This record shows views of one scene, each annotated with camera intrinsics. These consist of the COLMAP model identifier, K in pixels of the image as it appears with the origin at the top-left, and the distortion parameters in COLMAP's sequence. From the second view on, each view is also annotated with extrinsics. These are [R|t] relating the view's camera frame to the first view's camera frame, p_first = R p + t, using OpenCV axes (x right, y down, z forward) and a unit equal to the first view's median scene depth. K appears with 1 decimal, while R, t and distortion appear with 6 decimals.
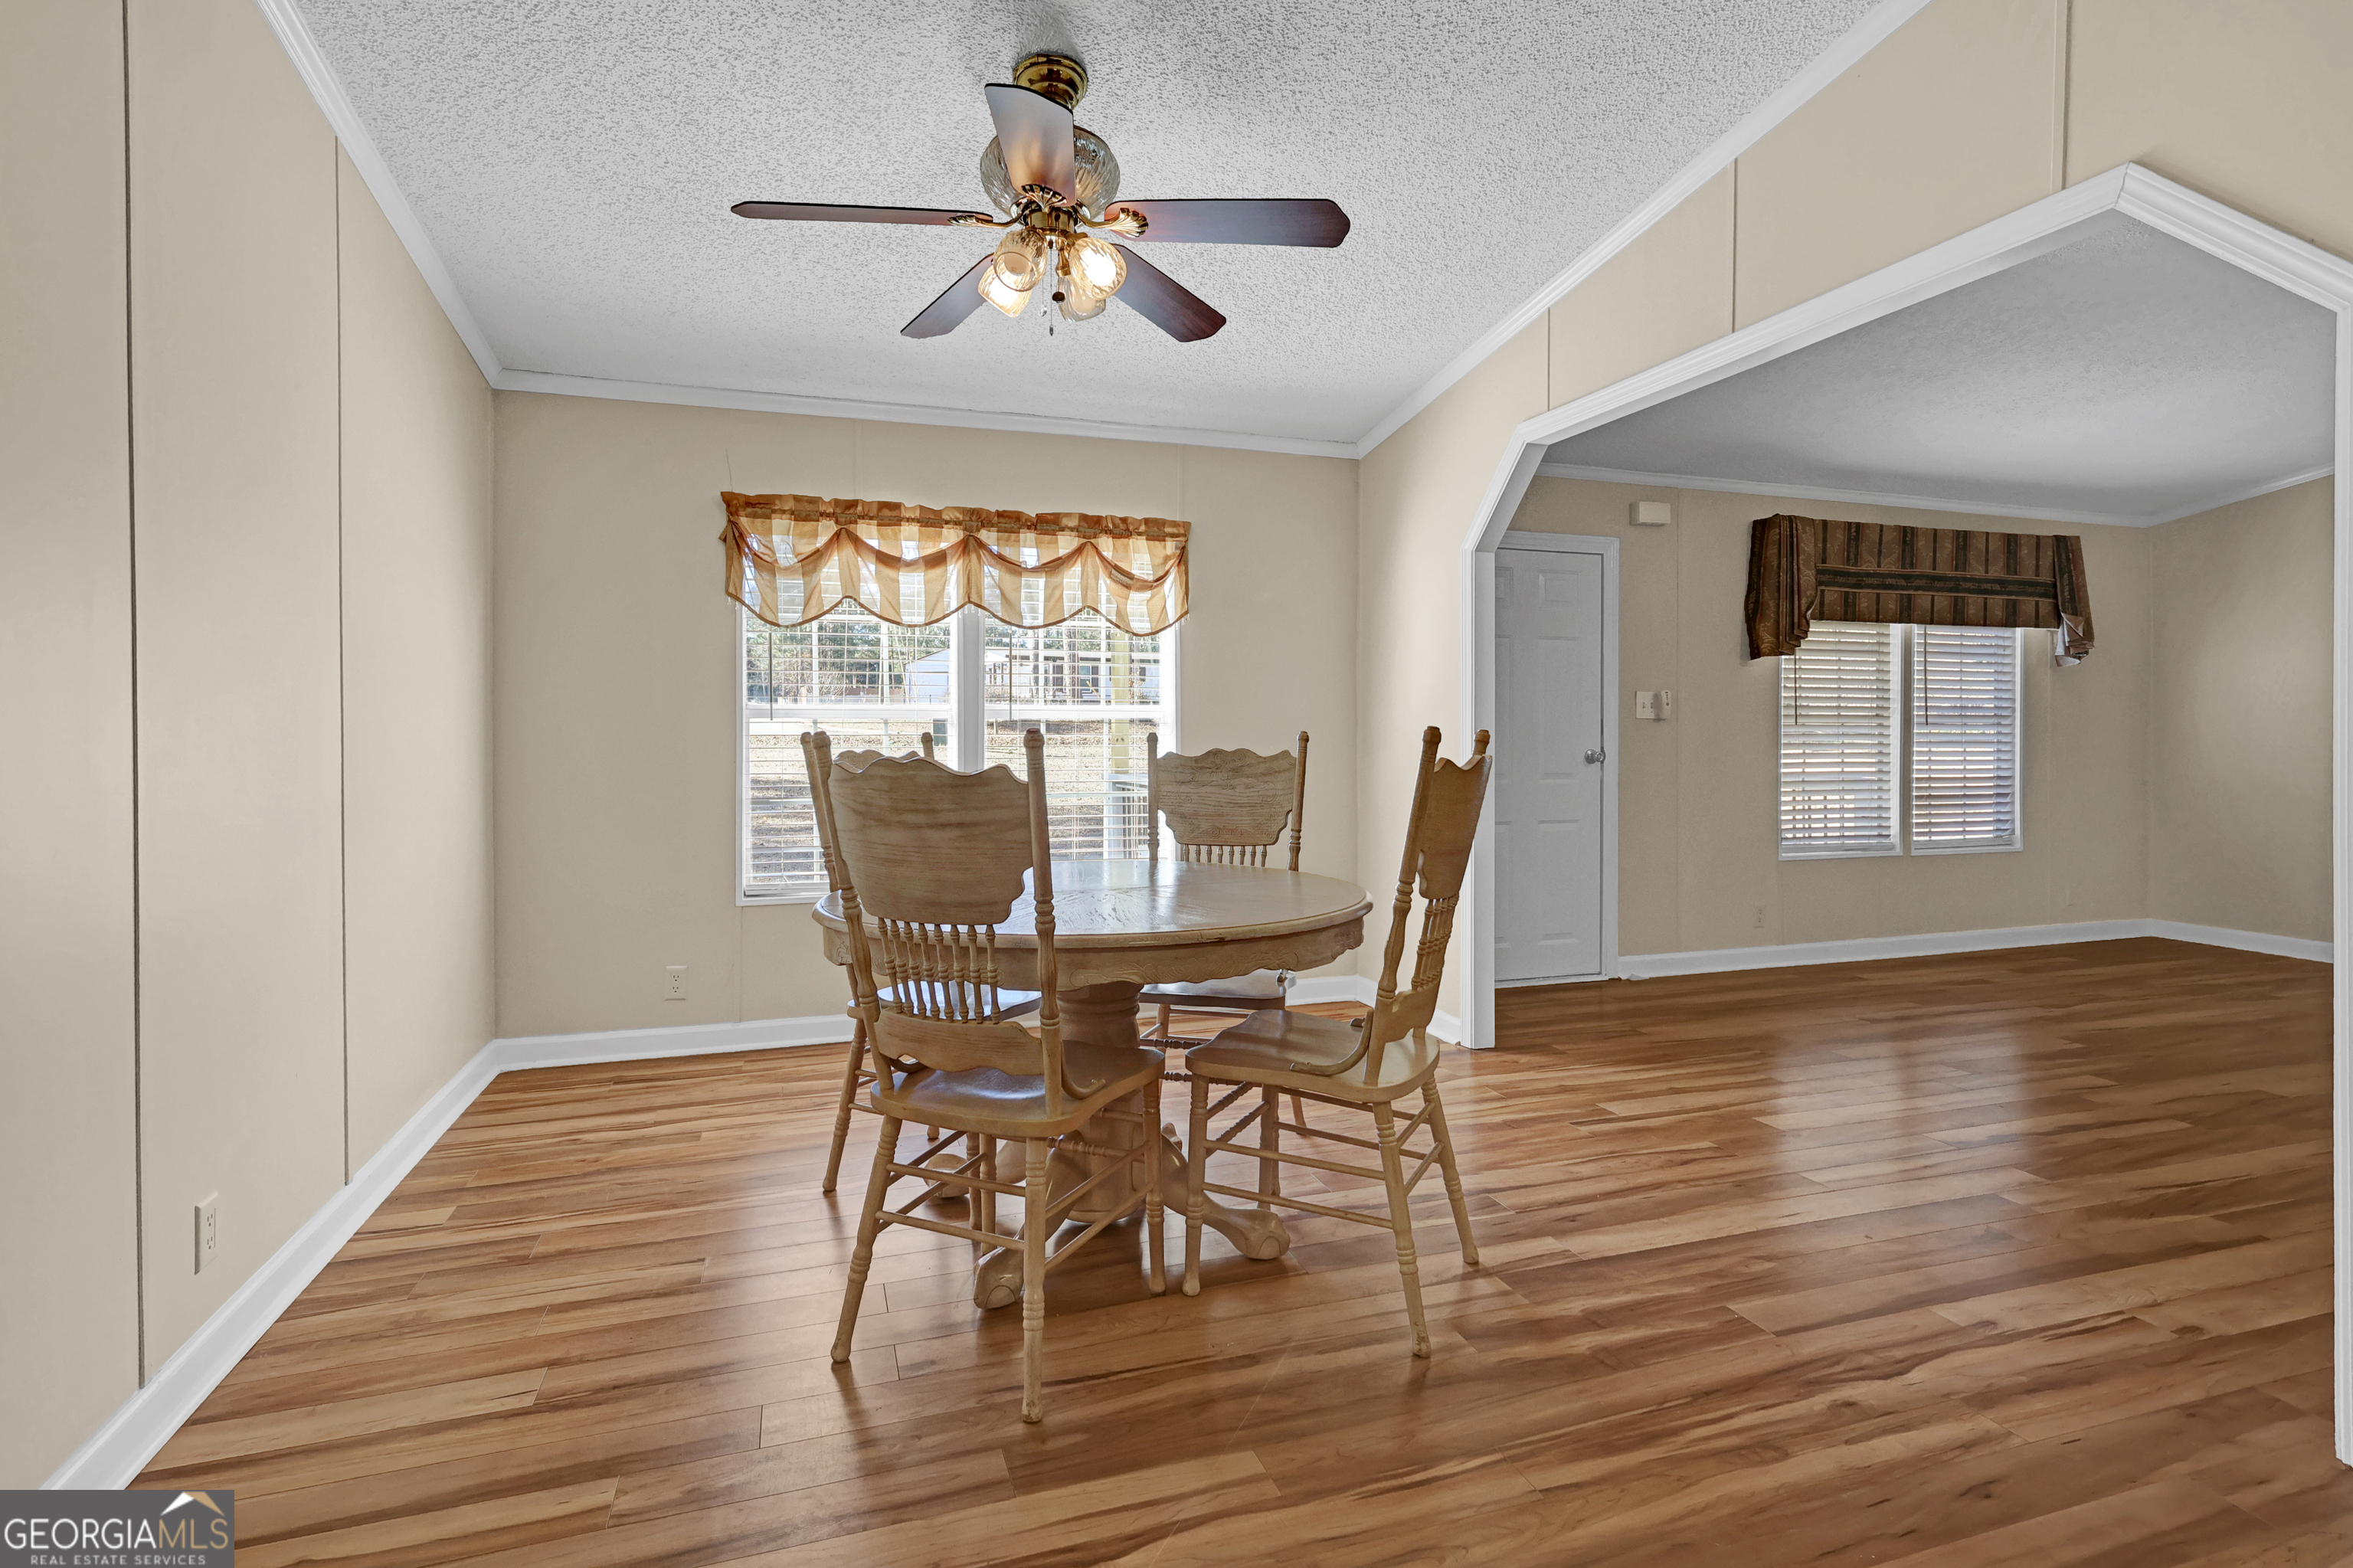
lens RADIAL K [[1121.9, 0, 1169.3], [0, 1121.9, 776.9], [0, 0, 1]] dist [-0.001282, 0.000001]
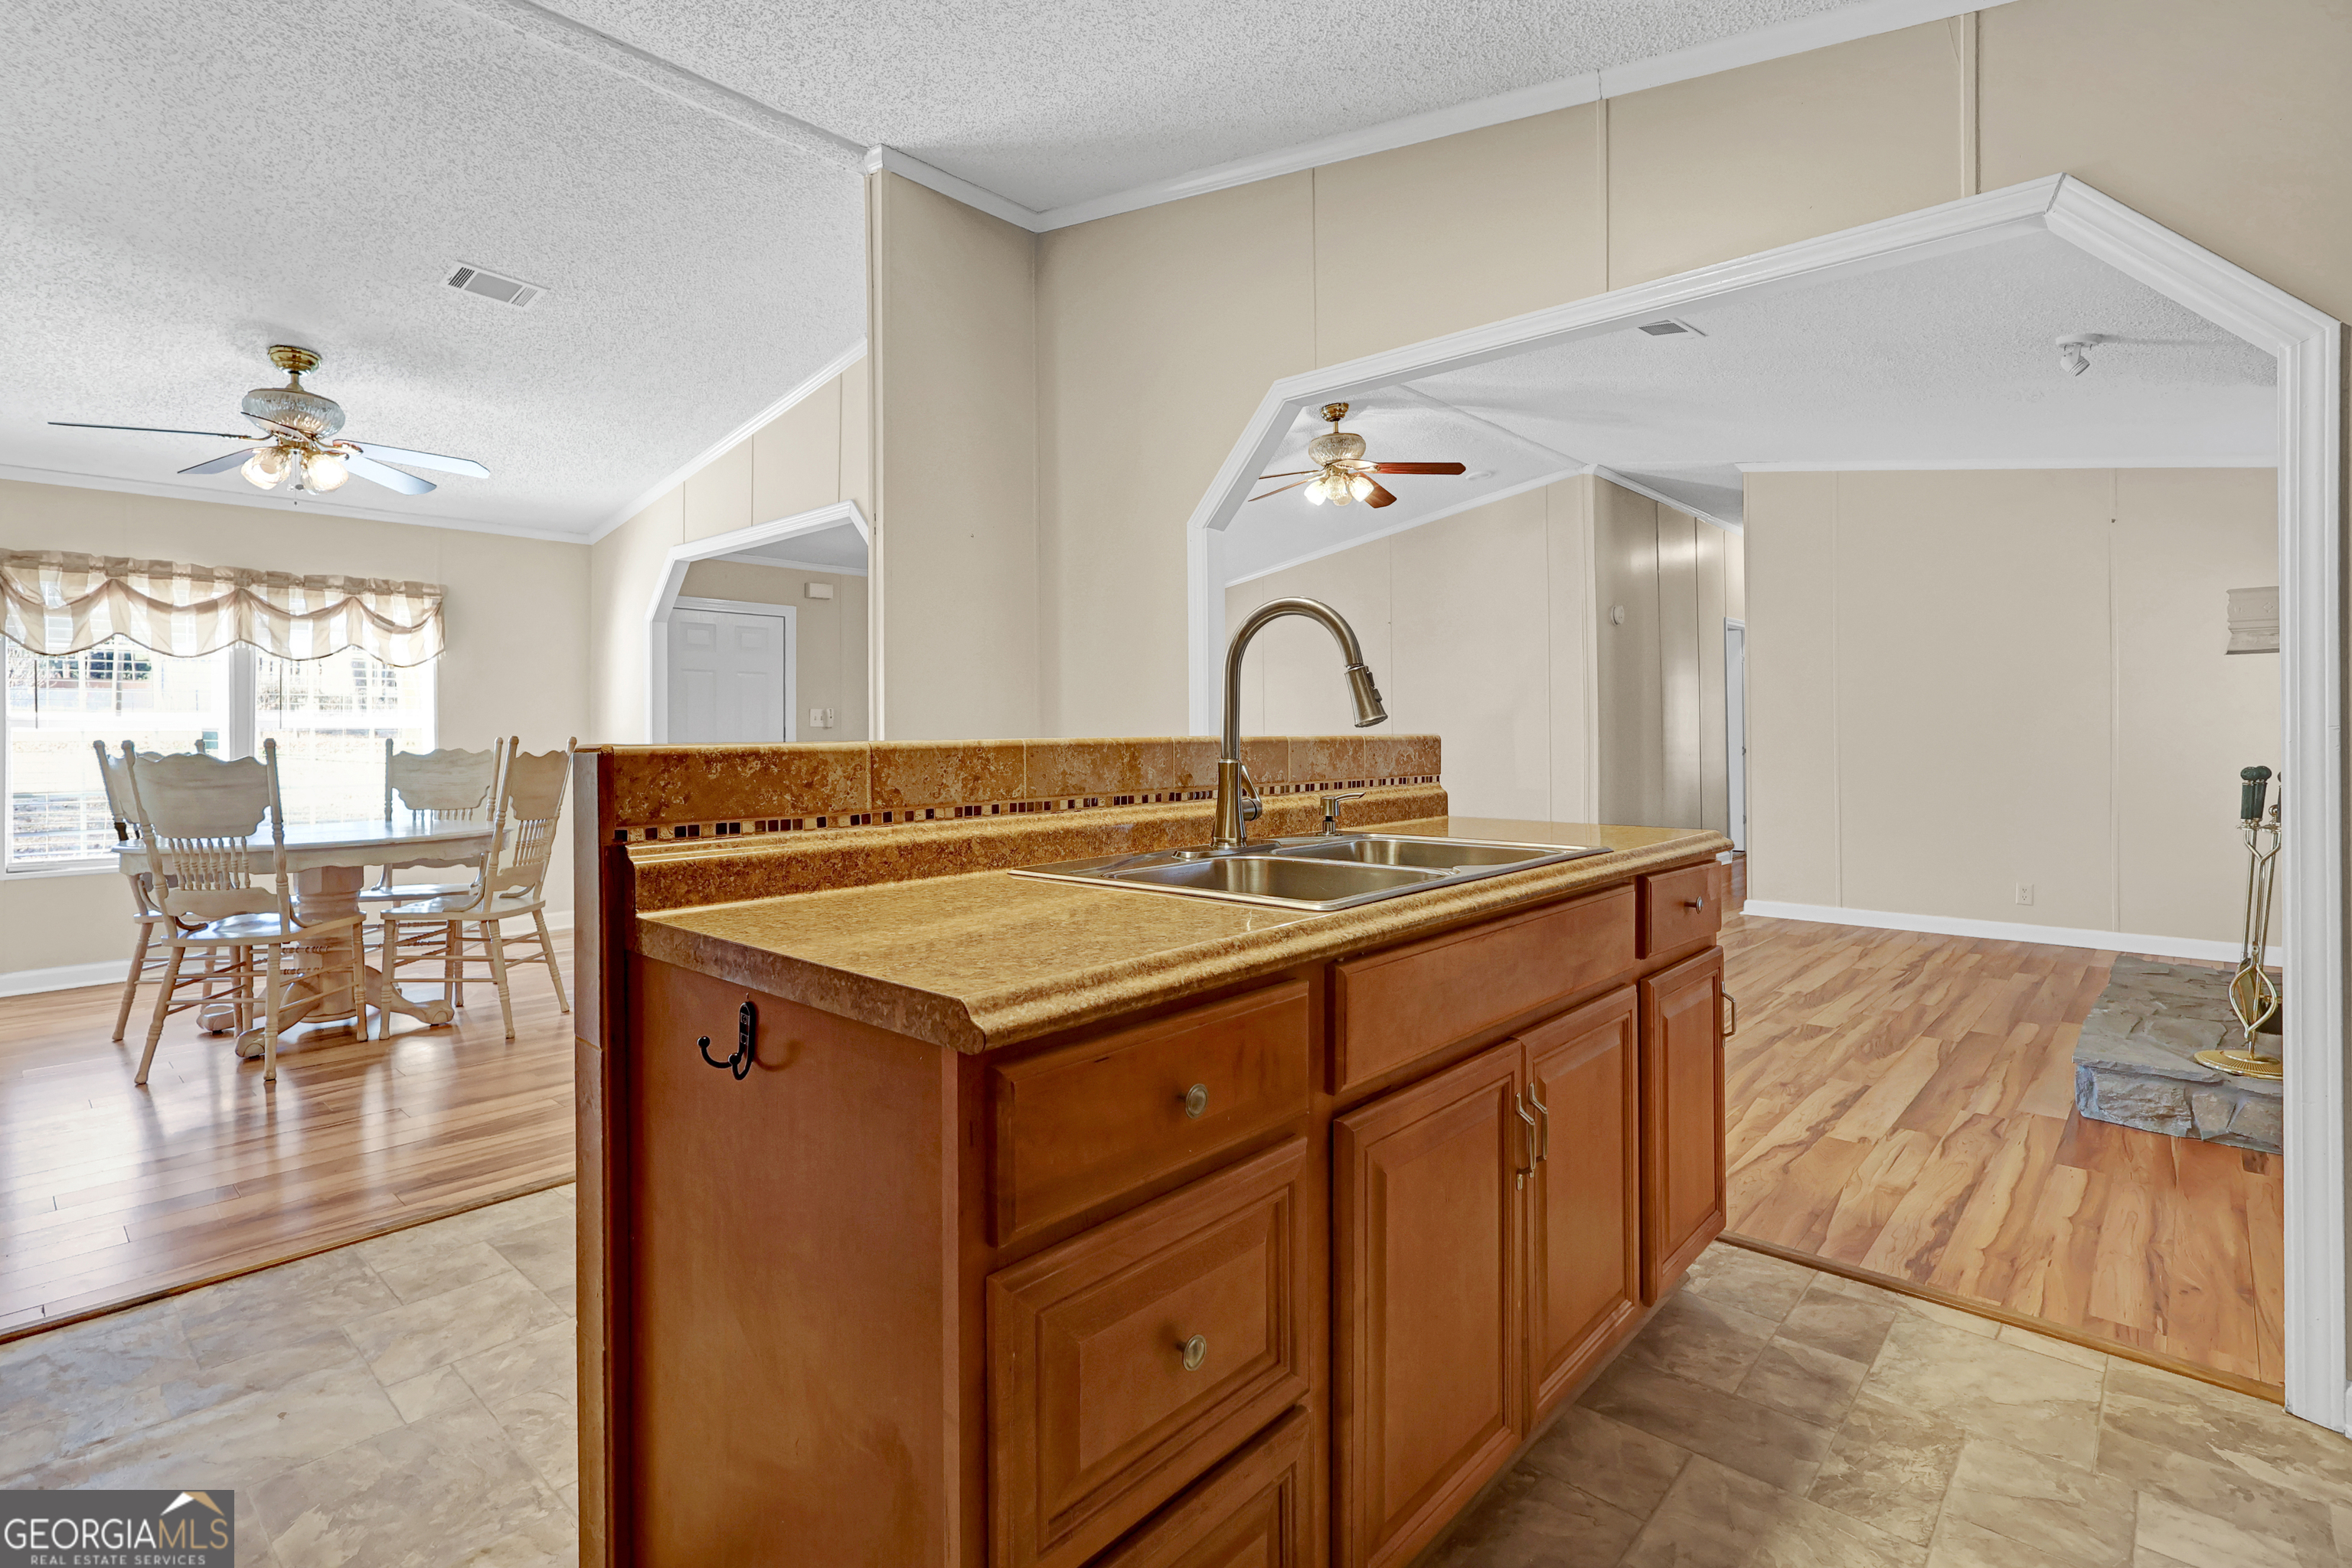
lens RADIAL K [[1080.3, 0, 1132.9], [0, 1080.3, 743.4], [0, 0, 1]] dist [-0.000554, -0.000815]
pose [[0.875493, -0.007348, 0.483174, 0.128122], [0.022850, 0.999395, -0.026205, 0.022942], [-0.482689, 0.033983, 0.875132, -0.620549]]
